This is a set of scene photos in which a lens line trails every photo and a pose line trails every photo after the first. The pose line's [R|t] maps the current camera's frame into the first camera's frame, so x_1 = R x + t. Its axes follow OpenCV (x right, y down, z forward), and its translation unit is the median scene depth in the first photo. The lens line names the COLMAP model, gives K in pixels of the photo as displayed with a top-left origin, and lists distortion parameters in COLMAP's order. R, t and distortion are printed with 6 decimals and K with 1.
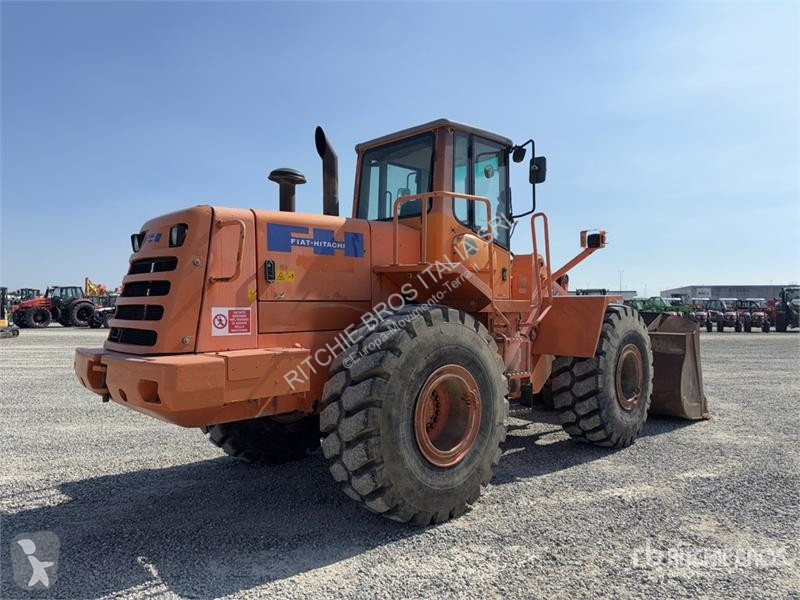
lens RADIAL K [[563.5, 0, 393.1], [0, 563.5, 307.1], [0, 0, 1]] dist [0.056618, -0.070220]
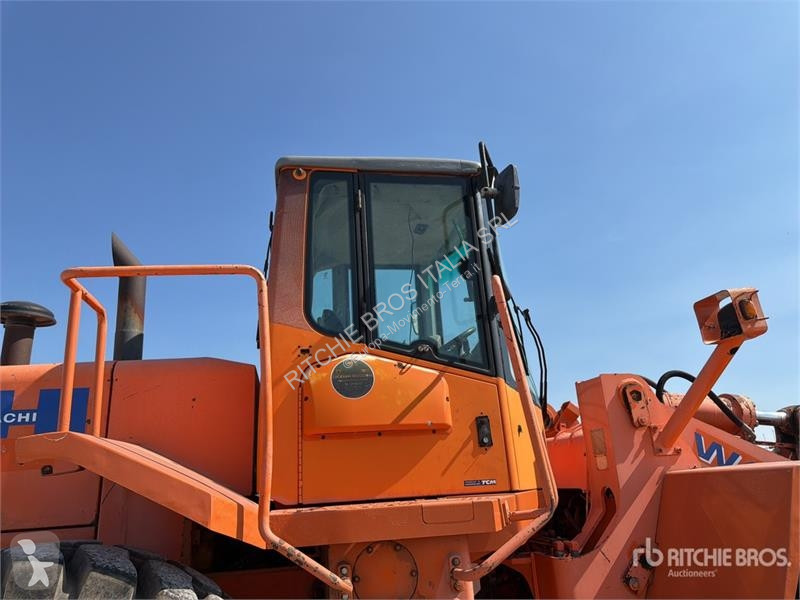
lens RADIAL K [[563.5, 0, 386.5], [0, 563.5, 293.9], [0, 0, 1]] dist [0.056618, -0.070220]
pose [[0.835408, -0.221745, -0.502914, 0.468321], [0.058149, 0.945527, -0.320308, -0.027941], [0.546546, 0.238344, 0.802795, 0.715826]]
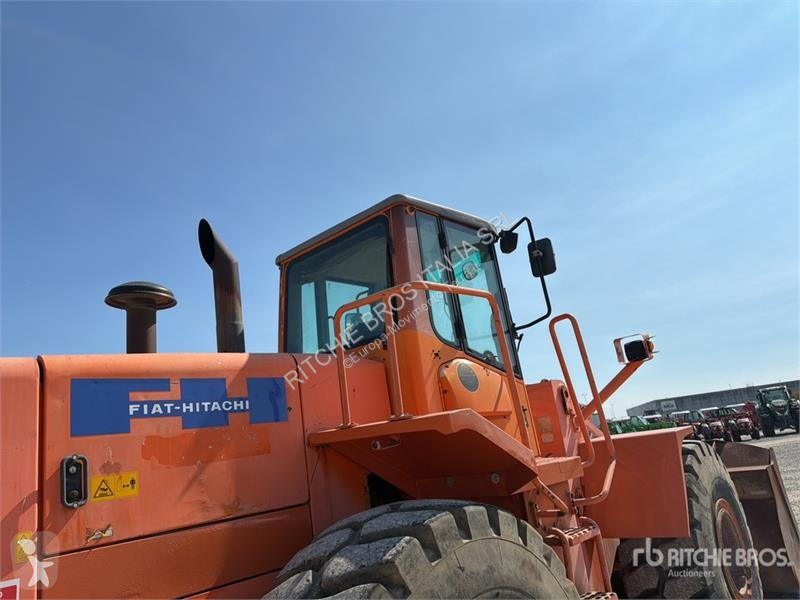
lens RADIAL K [[563.5, 0, 395.4], [0, 563.5, 298.8], [0, 0, 1]] dist [0.056618, -0.070220]
pose [[0.989487, -0.112378, 0.091030, 0.013690], [0.132914, 0.954726, -0.266144, -0.042065], [-0.057000, 0.275445, 0.959626, 0.440256]]
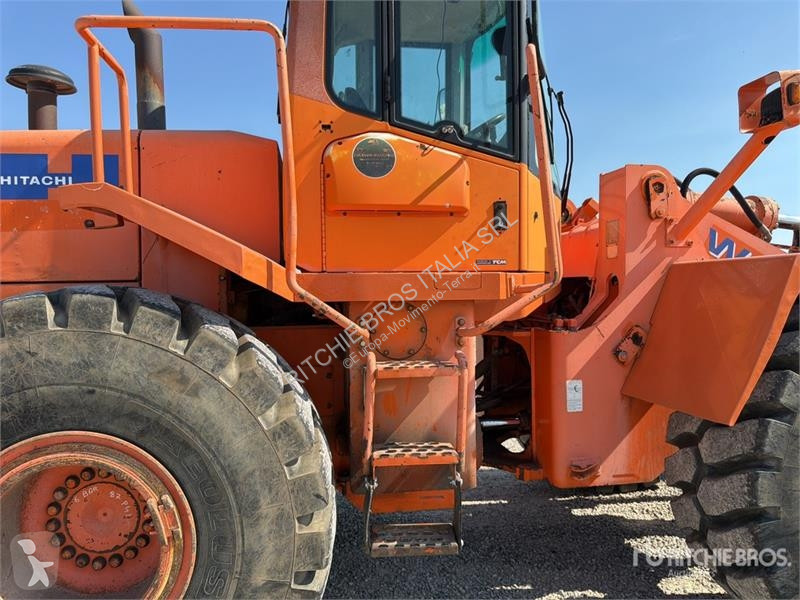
lens RADIAL K [[563.5, 0, 385.1], [0, 563.5, 301.6], [0, 0, 1]] dist [0.056618, -0.070220]
pose [[0.815873, 0.000912, -0.578230, 0.473572], [0.010704, 0.999804, 0.016680, 0.002675], [0.578132, -0.019798, 0.815703, 0.712143]]
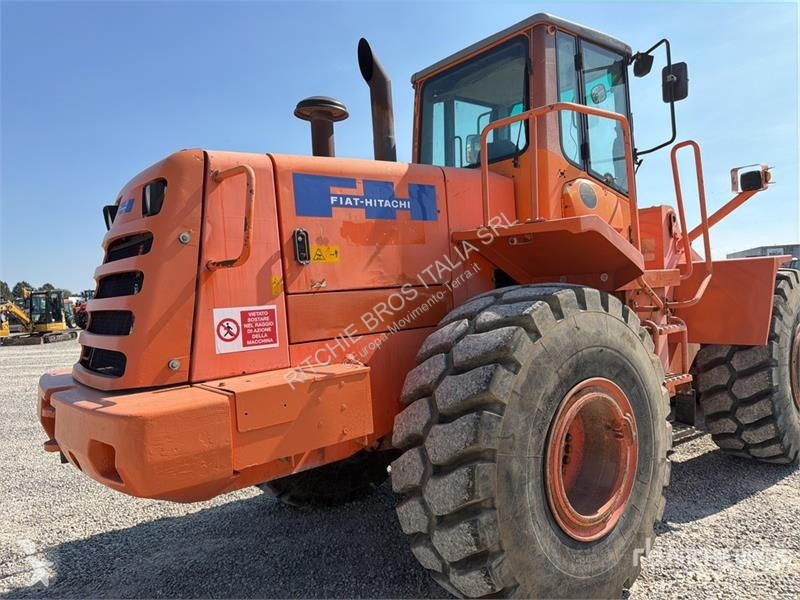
lens RADIAL K [[563.5, 0, 397.9], [0, 563.5, 303.9], [0, 0, 1]] dist [0.056618, -0.070220]
pose [[0.994995, -0.055583, -0.083040, -0.050729], [0.057785, 0.998032, 0.024350, -0.007094], [0.081523, -0.029027, 0.996249, 0.318111]]
